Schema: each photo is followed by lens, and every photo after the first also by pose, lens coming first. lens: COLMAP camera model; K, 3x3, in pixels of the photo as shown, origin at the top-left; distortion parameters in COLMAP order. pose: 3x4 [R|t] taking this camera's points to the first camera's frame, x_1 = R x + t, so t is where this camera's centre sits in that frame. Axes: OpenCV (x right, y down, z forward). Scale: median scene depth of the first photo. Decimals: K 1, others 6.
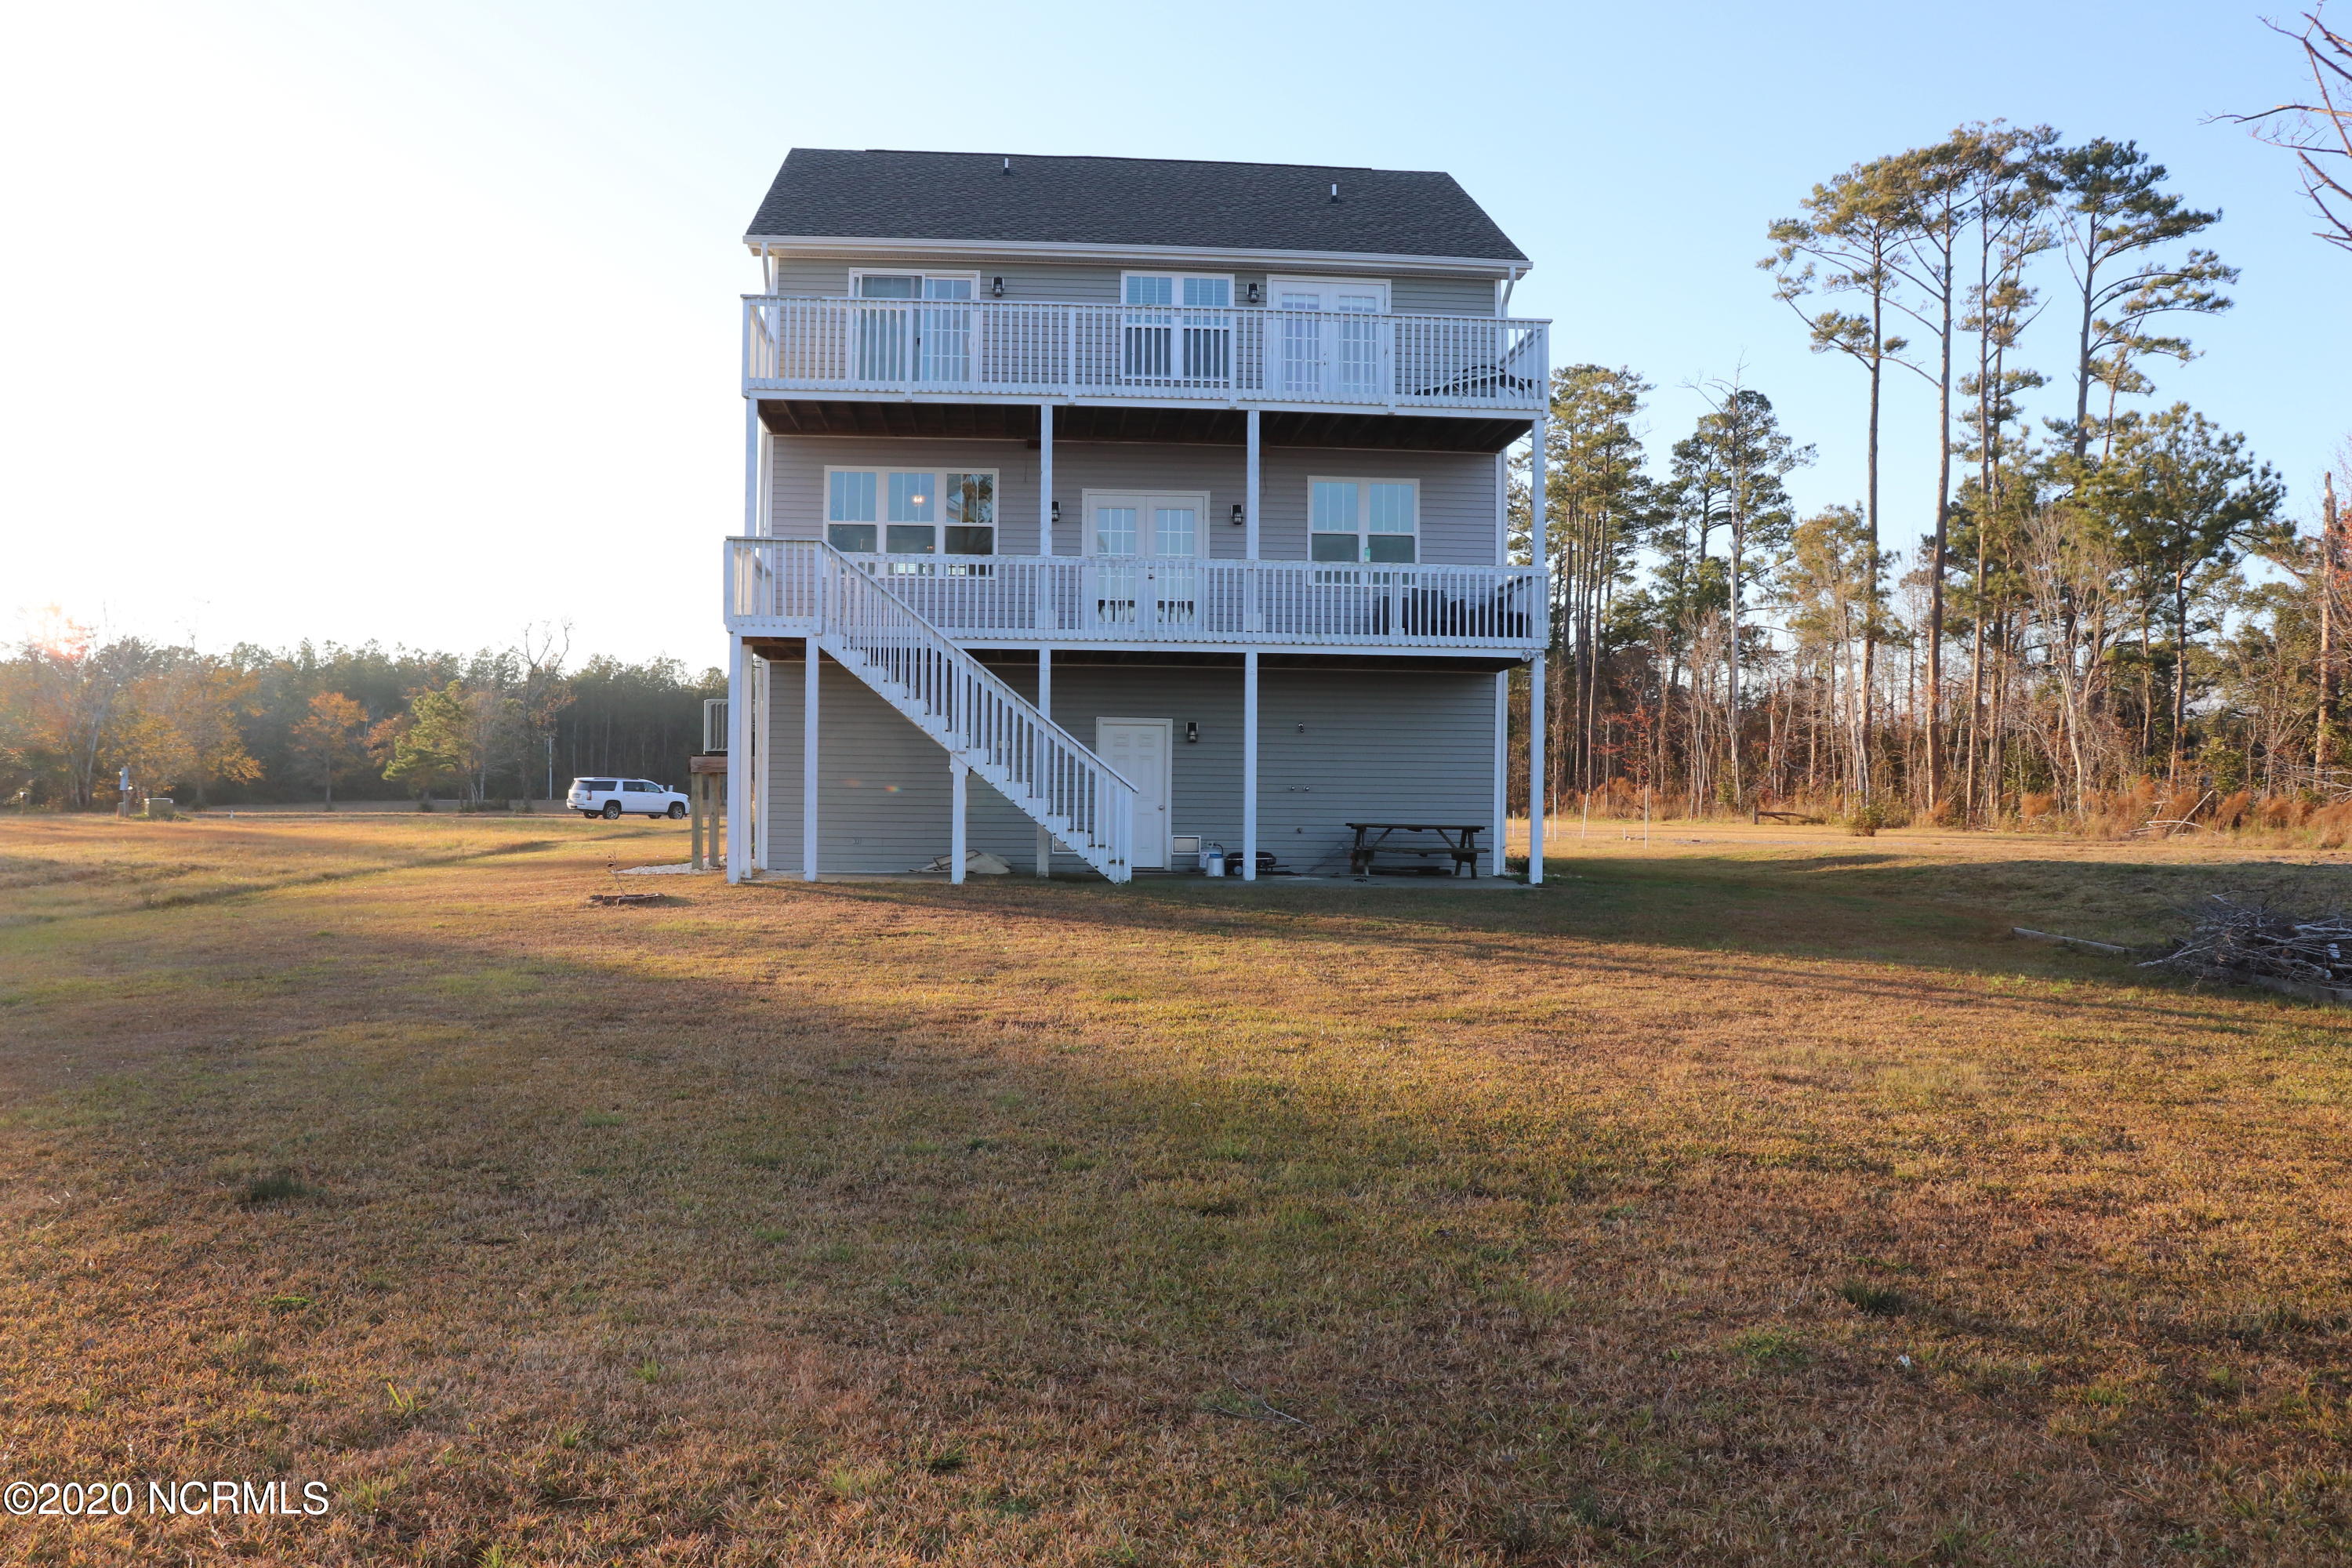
lens RADIAL K [[1934.9, 0, 1182.0], [0, 1934.9, 795.1], [0, 0, 1]] dist [-0.172911, 0.157013]
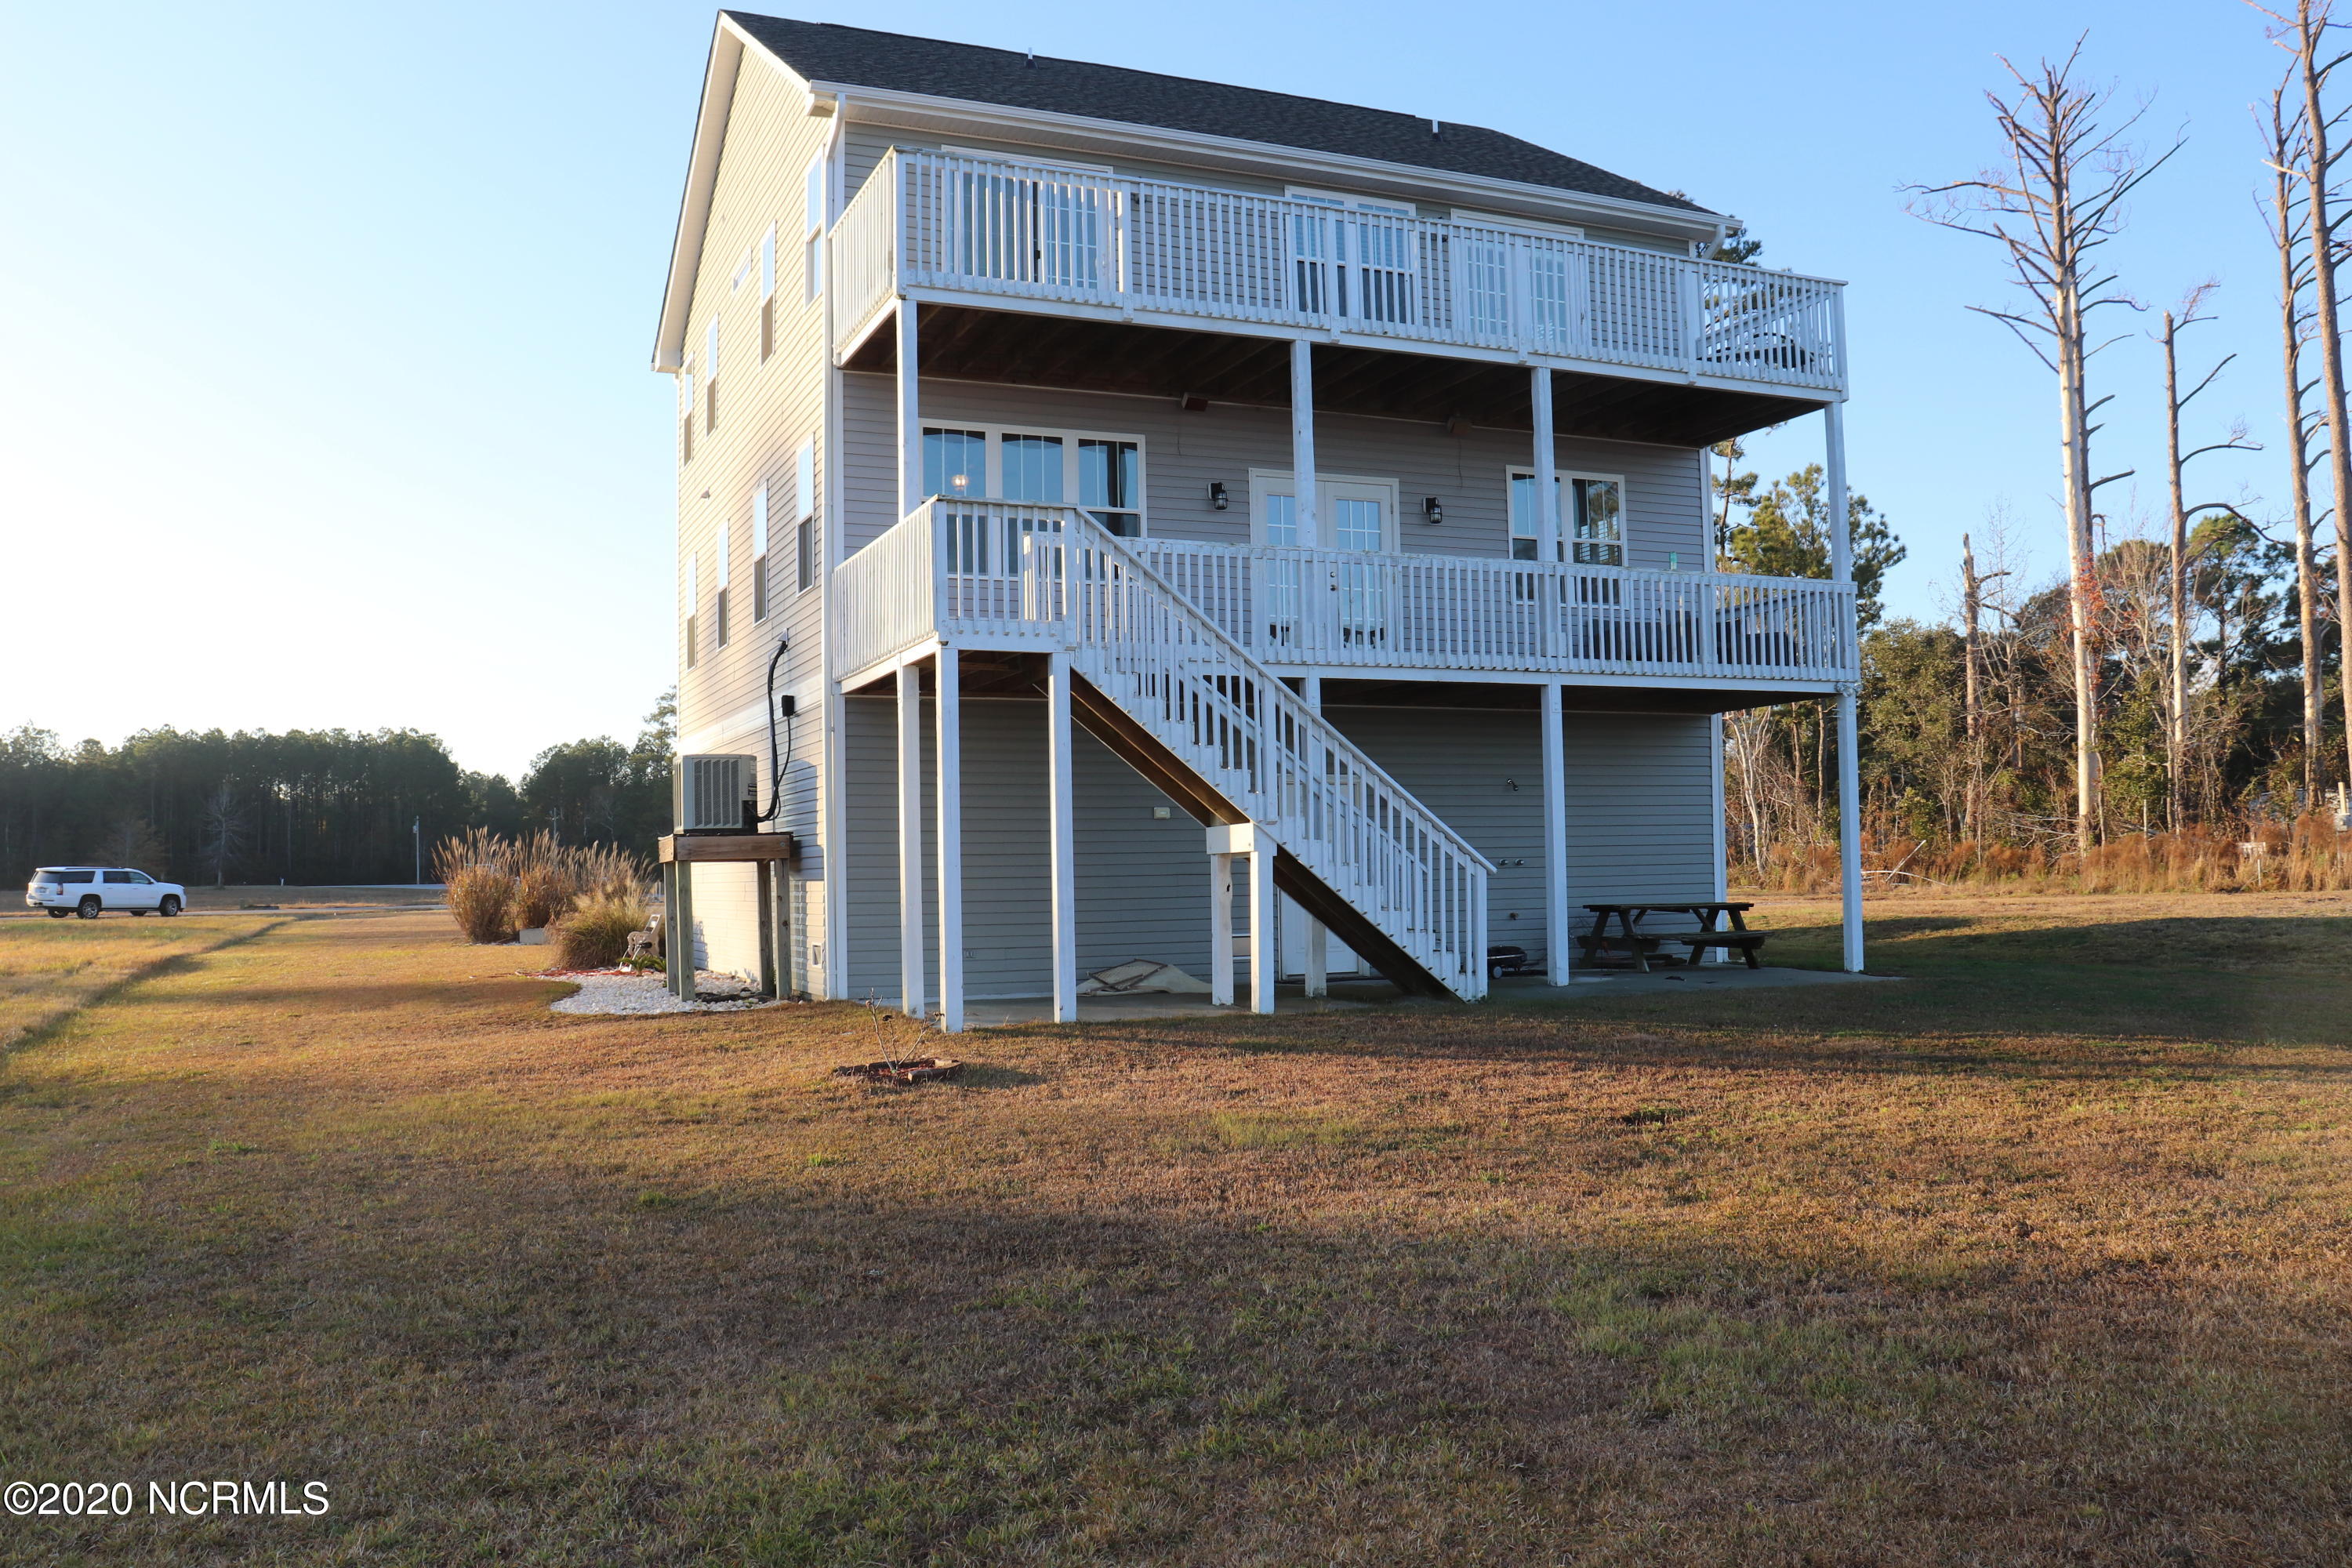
lens RADIAL K [[1913.8, 0, 1181.9], [0, 1913.8, 773.3], [0, 0, 1]] dist [-0.107933, 0.000911]
pose [[0.948153, -0.010075, 0.317653, -0.321468], [0.025182, 0.998737, -0.043487, -0.009625], [-0.316814, 0.049231, 0.947209, 0.321086]]
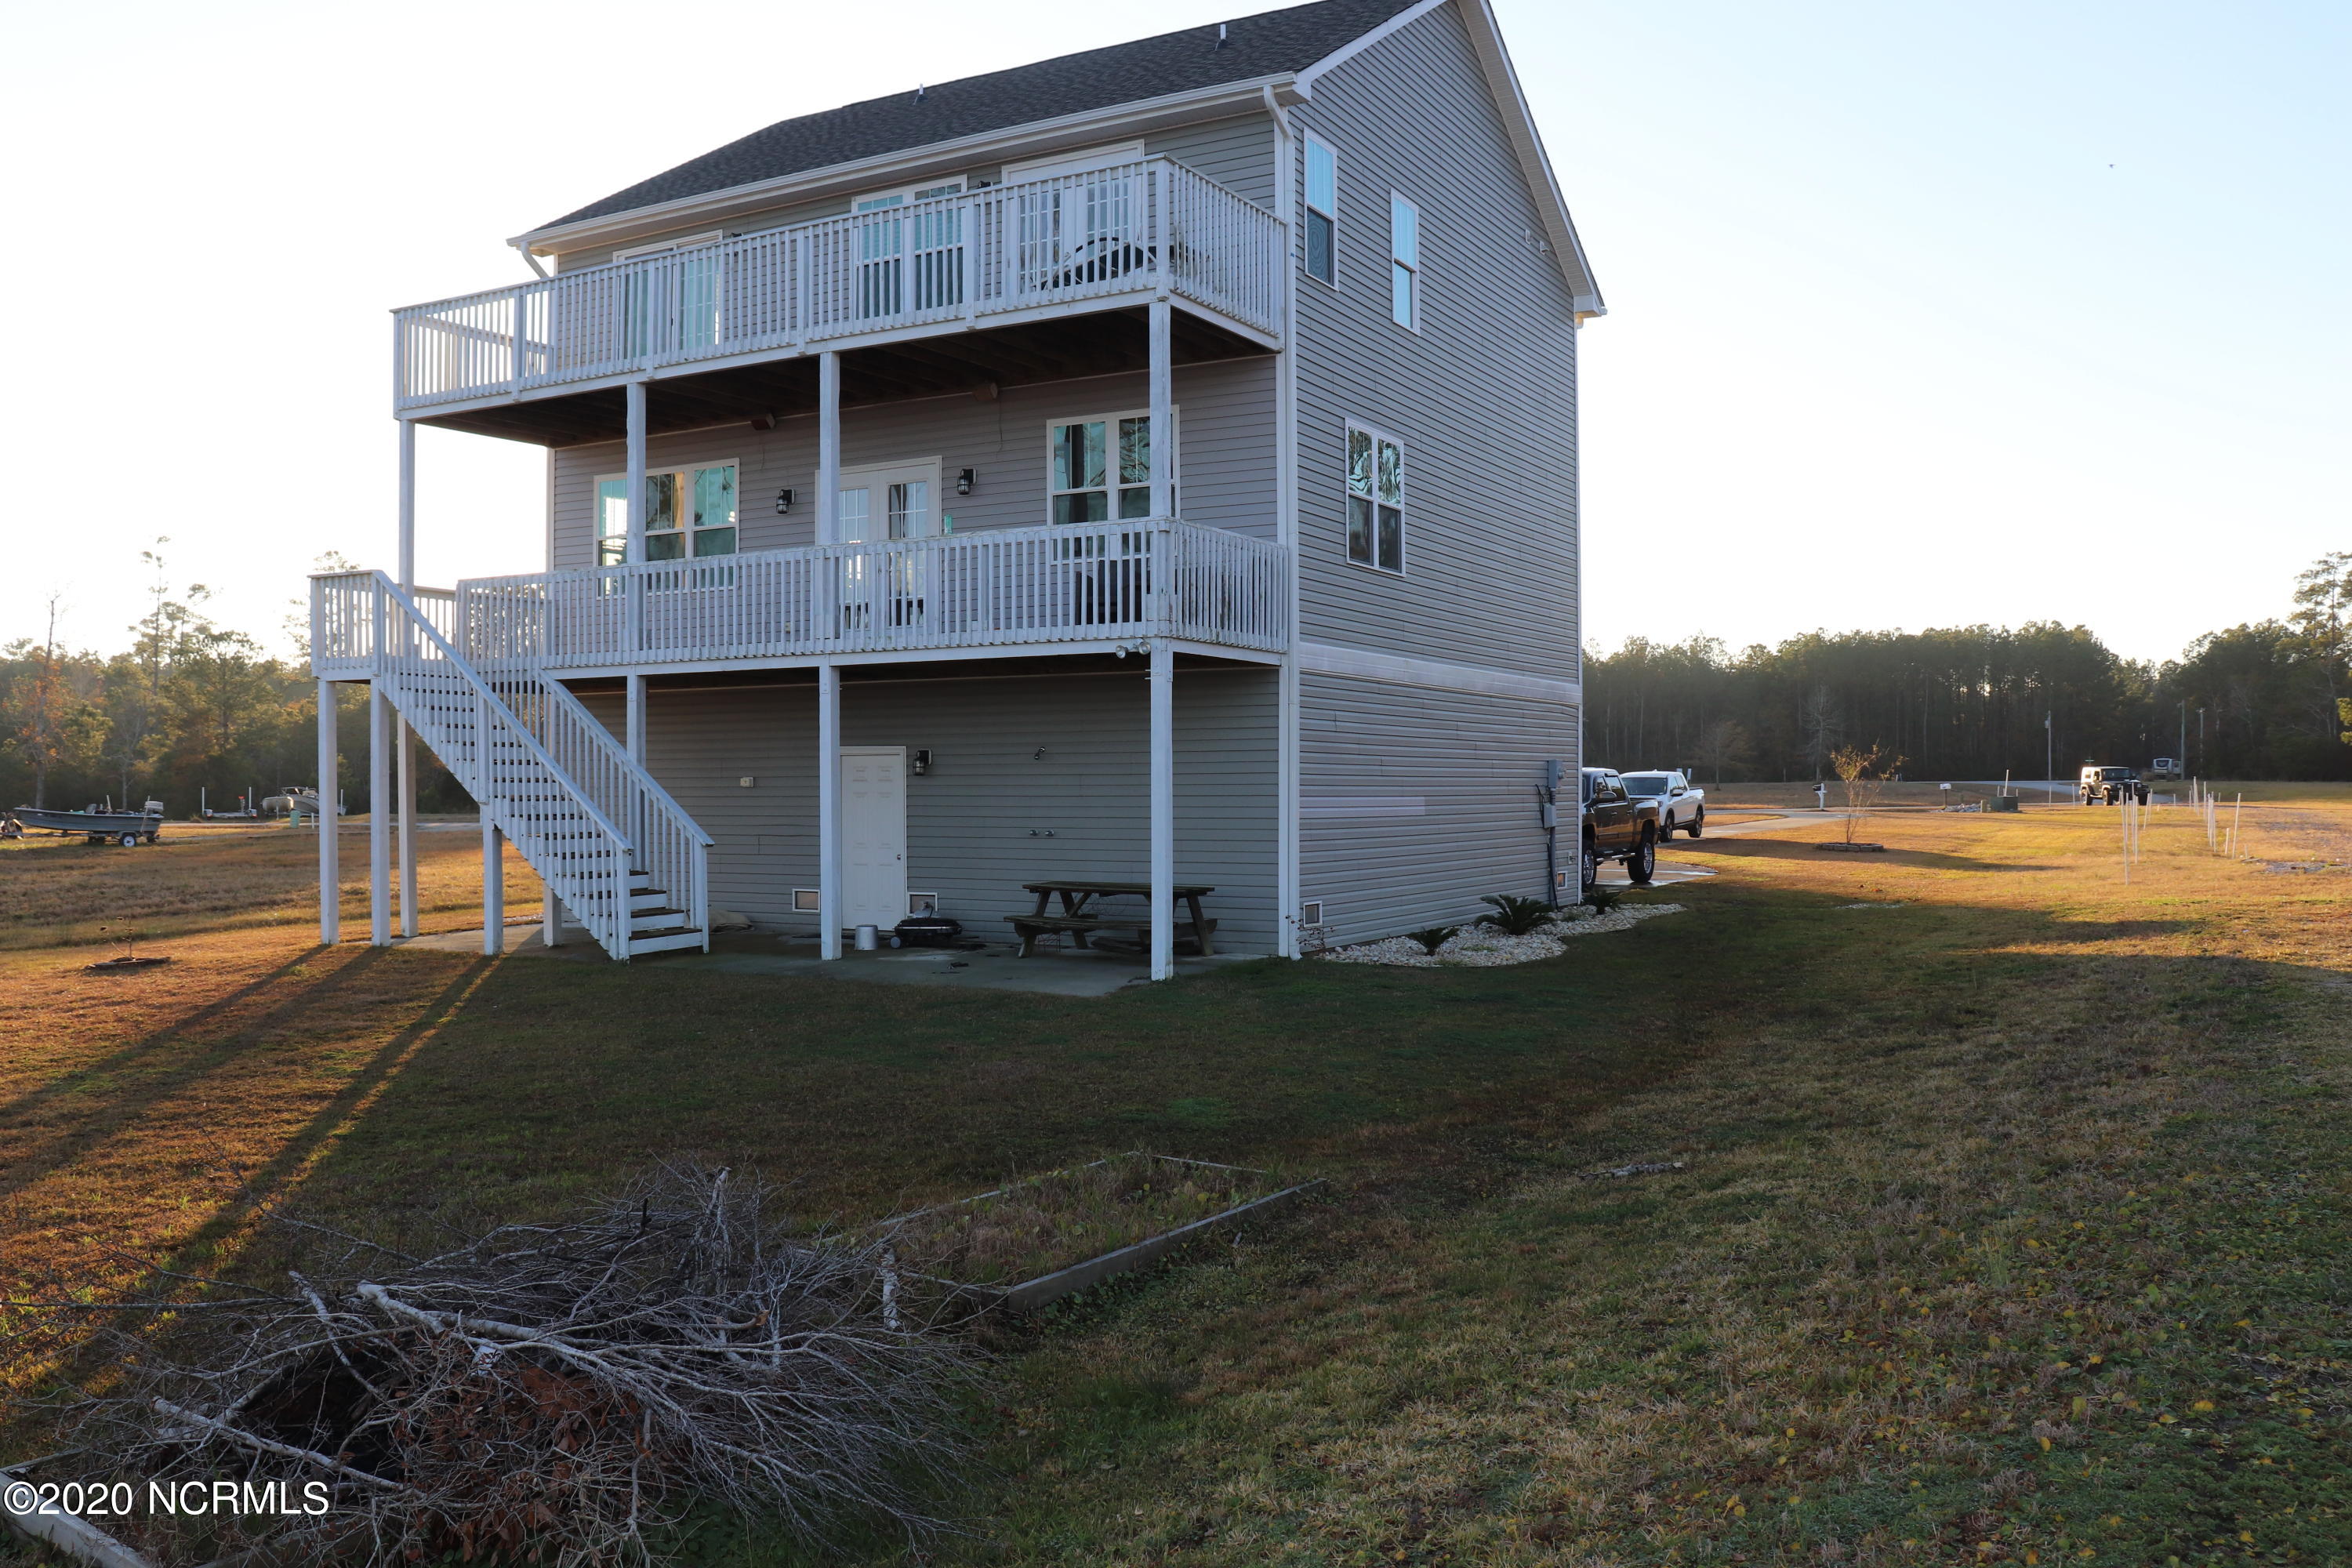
lens RADIAL K [[1917.4, 0, 1178.7], [0, 1917.4, 741.0], [0, 0, 1]] dist [-0.147961, 0.159594]
pose [[0.826910, -0.024679, -0.561793, 0.545284], [0.015671, 0.999660, -0.020848, -0.023770], [0.562117, 0.008435, 0.827015, 0.422143]]
